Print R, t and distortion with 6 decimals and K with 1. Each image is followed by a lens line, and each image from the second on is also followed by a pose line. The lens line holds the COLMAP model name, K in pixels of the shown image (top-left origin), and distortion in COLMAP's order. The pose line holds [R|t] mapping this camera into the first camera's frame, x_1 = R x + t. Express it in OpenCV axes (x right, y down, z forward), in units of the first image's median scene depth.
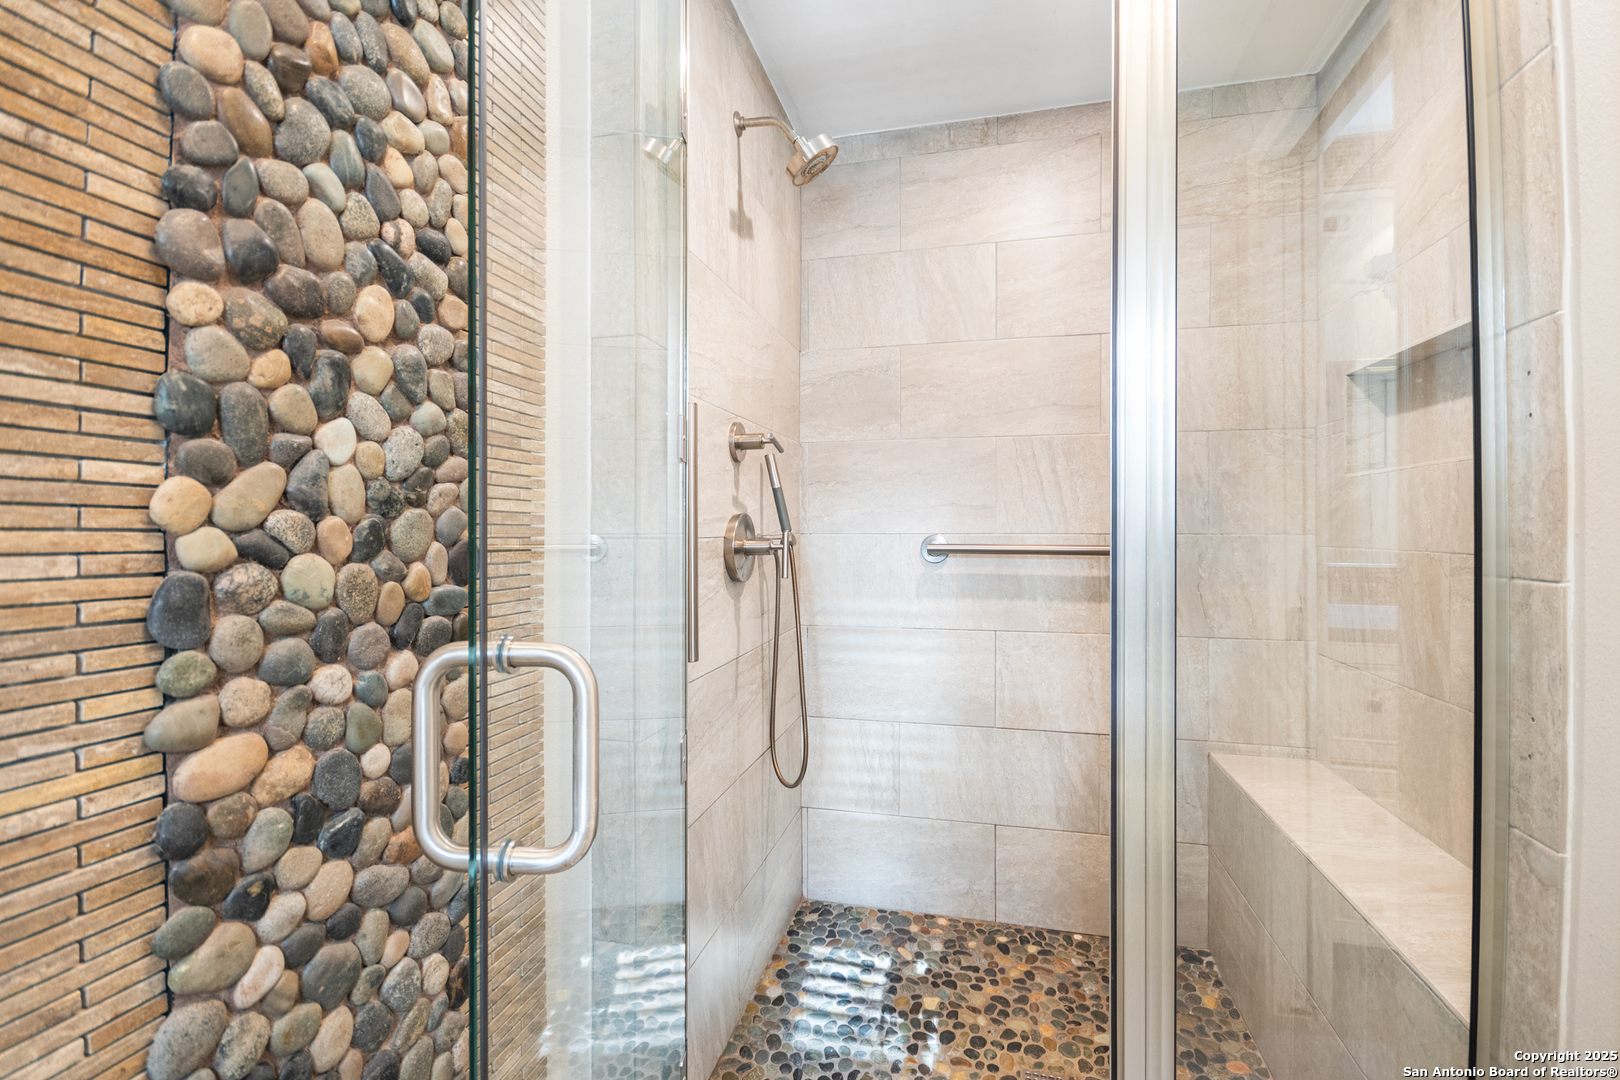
lens RADIAL K [[709.9, 0, 811.3], [0, 709.9, 531.8], [0, 0, 1]] dist [-0.004301, -0.000646]
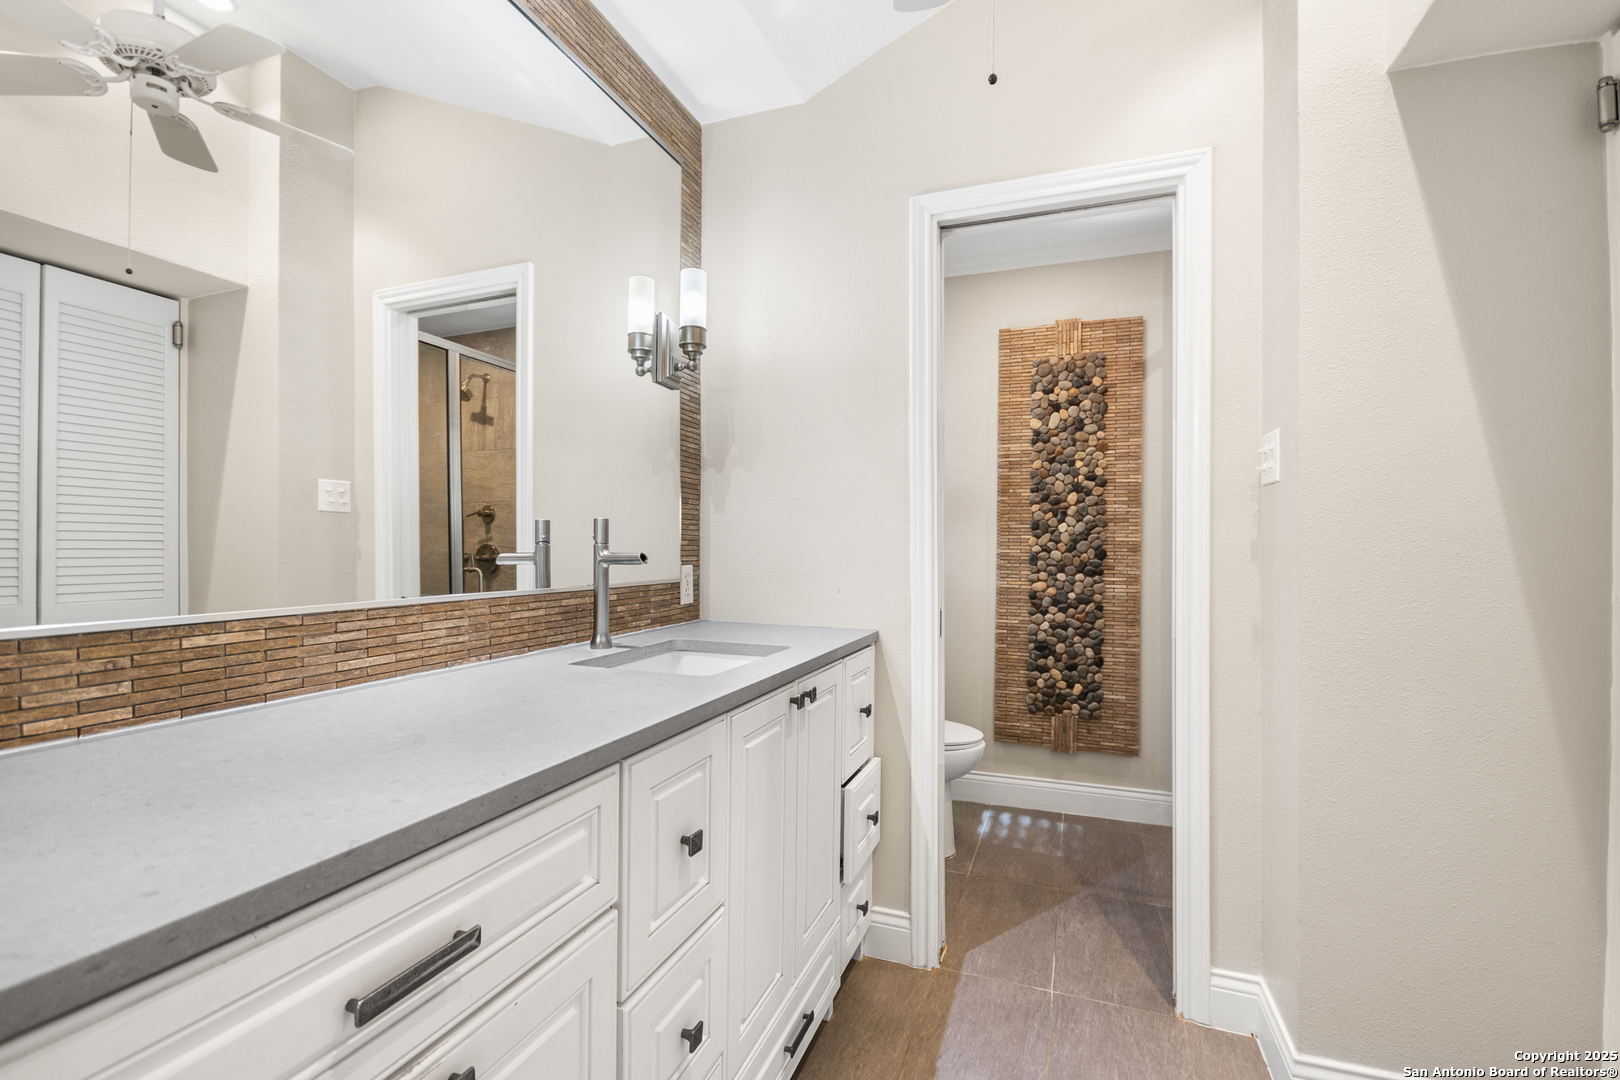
lens RADIAL K [[709.9, 0, 809.3], [0, 709.9, 542.1], [0, 0, 1]] dist [-0.004301, -0.000646]
pose [[-0.102625, -0.001626, -0.994719, 4.405692], [-0.003185, 0.999994, -0.001306, -0.016482], [0.994715, 0.003035, -0.102630, -0.241119]]
